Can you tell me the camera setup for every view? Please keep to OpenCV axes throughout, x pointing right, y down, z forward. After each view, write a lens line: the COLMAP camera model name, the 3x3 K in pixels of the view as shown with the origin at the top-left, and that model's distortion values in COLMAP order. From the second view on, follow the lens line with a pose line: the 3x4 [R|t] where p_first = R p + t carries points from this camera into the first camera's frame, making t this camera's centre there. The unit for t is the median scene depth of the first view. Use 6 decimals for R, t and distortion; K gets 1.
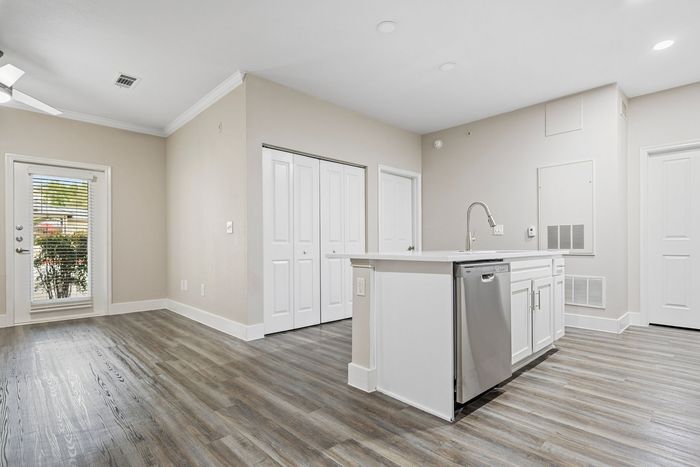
lens RADIAL K [[354.3, 0, 377.6], [0, 354.3, 246.6], [0, 0, 1]] dist [0.007910, 0.000355]
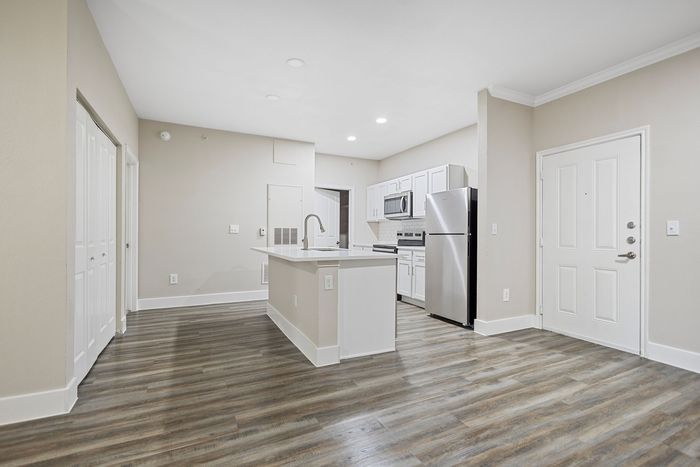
lens RADIAL K [[324.7, 0, 347.2], [0, 324.7, 235.3], [0, 0, 1]] dist [0.004651, -0.001048]
pose [[0.331771, 0.001500, 0.943359, -0.773303], [-0.004109, 0.999992, -0.000145, -0.037314], [-0.943351, -0.003828, 0.331774, 0.394434]]
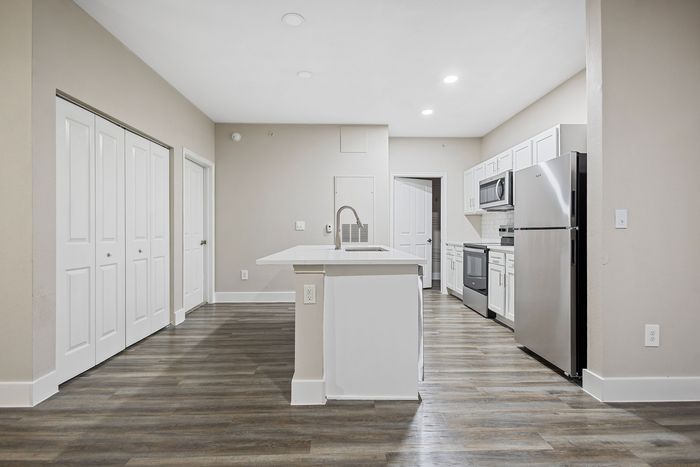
lens RADIAL K [[324.7, 0, 346.5], [0, 324.7, 231.8], [0, 0, 1]] dist [0.004651, -0.001048]
pose [[0.698967, 0.001188, 0.715153, -0.413962], [0.000610, 0.999997, -0.002257, -0.034451], [-0.715154, 0.002014, 0.698964, 0.234803]]
